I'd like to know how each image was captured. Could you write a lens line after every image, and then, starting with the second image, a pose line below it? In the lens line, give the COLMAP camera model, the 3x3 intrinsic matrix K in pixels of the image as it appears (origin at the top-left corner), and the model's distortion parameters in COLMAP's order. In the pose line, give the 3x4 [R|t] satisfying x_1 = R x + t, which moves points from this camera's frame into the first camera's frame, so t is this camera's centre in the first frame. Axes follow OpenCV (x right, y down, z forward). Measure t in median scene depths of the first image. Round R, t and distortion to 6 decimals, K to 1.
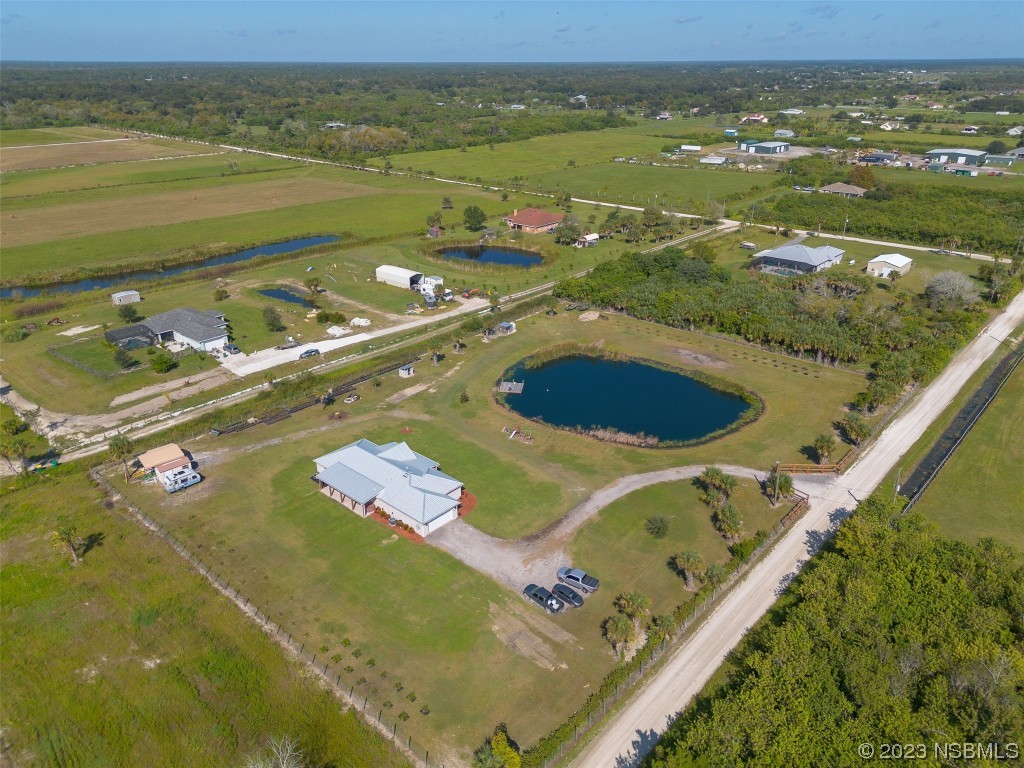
lens RADIAL K [[723.7, 0, 512.0], [0, 723.7, 384.0], [0, 0, 1]] dist [0.081438, -0.092829]
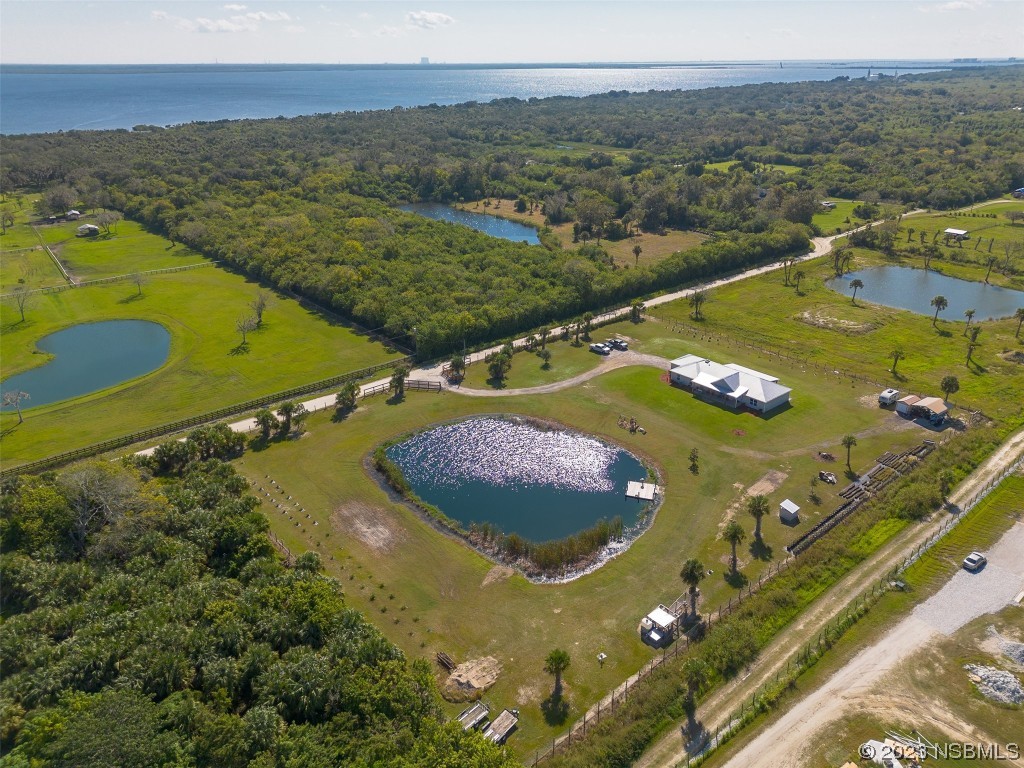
lens RADIAL K [[715.3, 0, 512.0], [0, 715.3, 384.0], [0, 0, 1]] dist [0.061542, -0.054273]
pose [[-0.990502, -0.048770, 0.128562, 0.048986], [0.062837, 0.671095, 0.738704, -0.743564], [-0.122304, 0.739766, -0.661656, 1.600351]]
